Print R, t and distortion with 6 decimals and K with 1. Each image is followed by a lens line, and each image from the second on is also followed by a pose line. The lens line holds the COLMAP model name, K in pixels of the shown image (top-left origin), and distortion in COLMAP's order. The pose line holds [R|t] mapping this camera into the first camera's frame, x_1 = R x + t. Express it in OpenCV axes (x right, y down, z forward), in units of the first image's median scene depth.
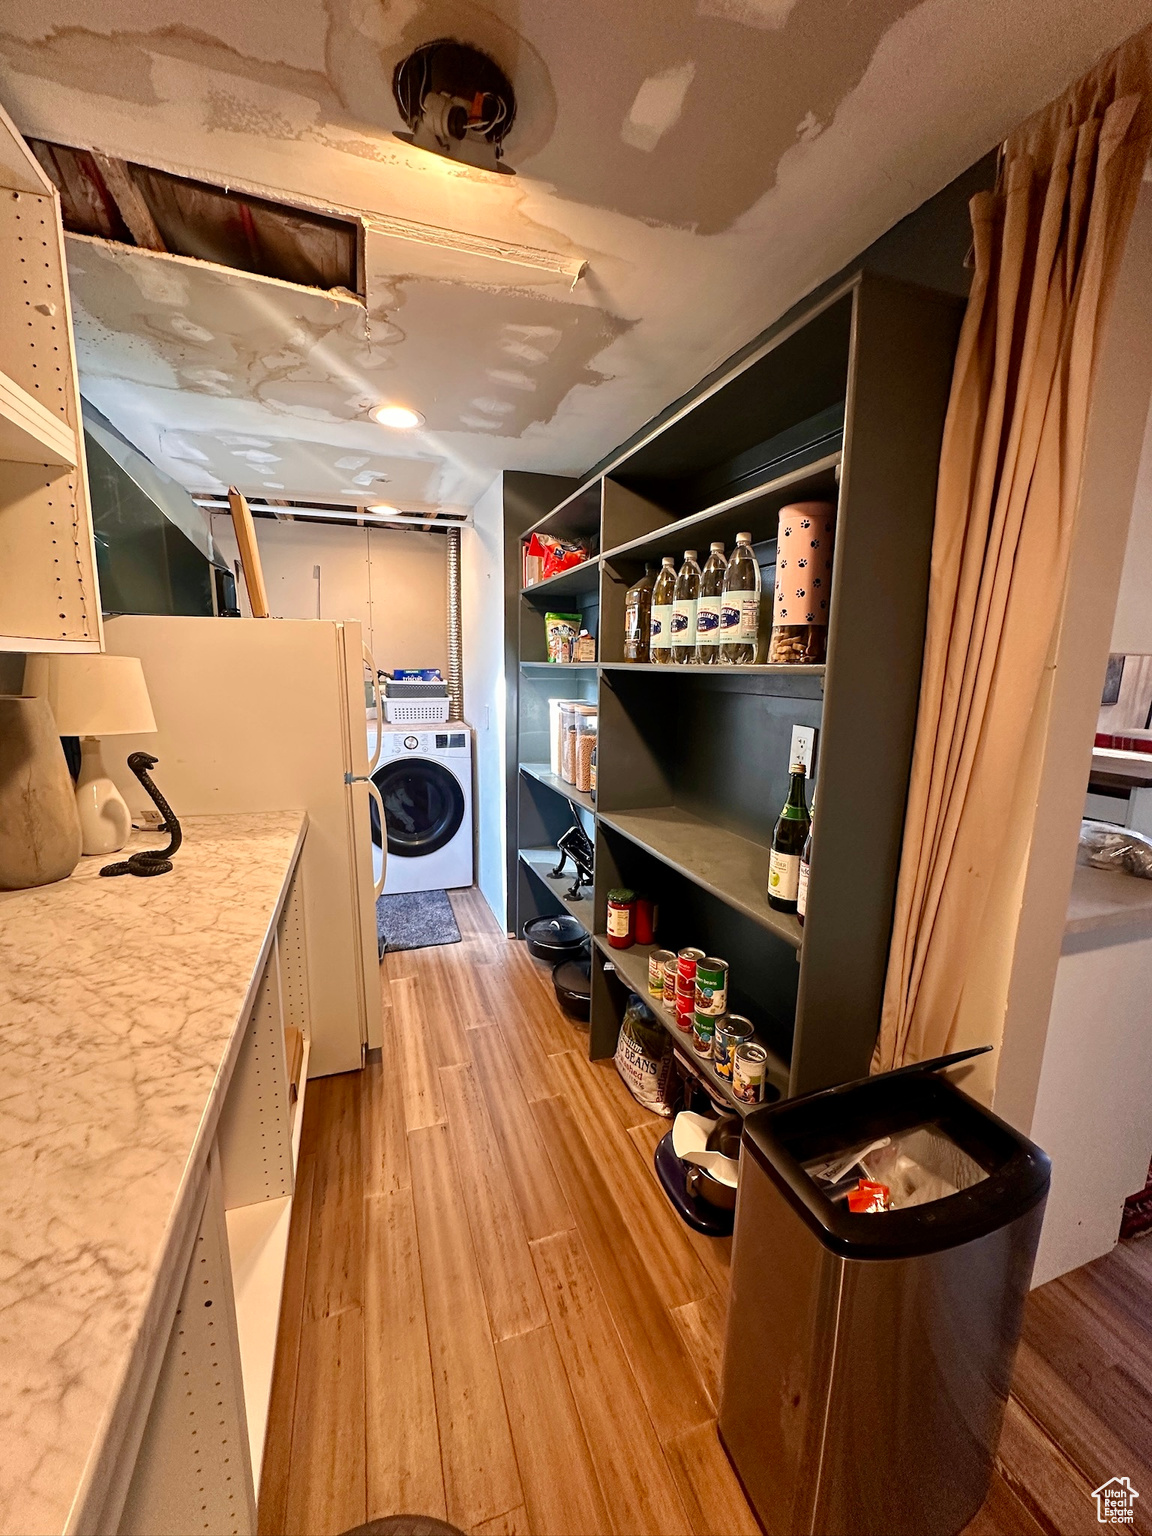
lens RADIAL K [[612.7, 0, 576.0], [0, 612.7, 768.0], [0, 0, 1]] dist [-0.002059, 0.000111]
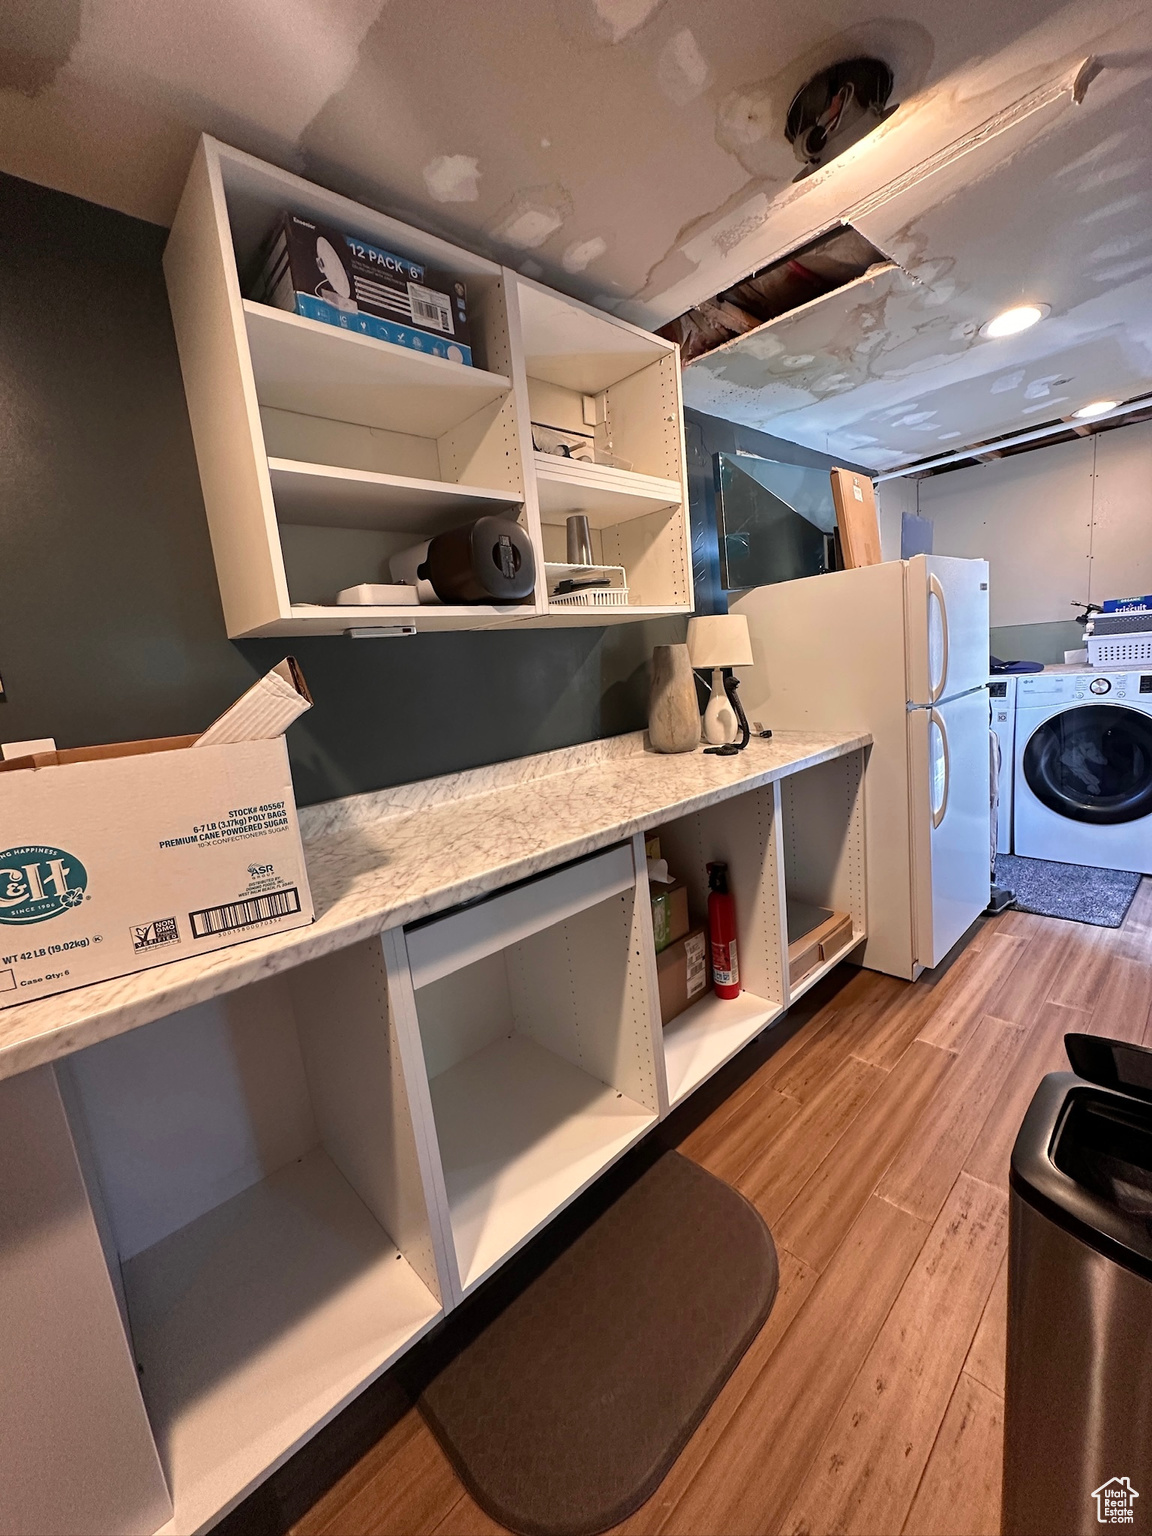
lens RADIAL K [[612.7, 0, 576.0], [0, 612.7, 768.0], [0, 0, 1]] dist [-0.002059, 0.000111]
pose [[0.393688, 0.098011, -0.914004, 0.425141], [-0.052999, 0.995066, 0.083875, 0.071578], [0.917715, 0.015421, 0.396940, 0.032957]]
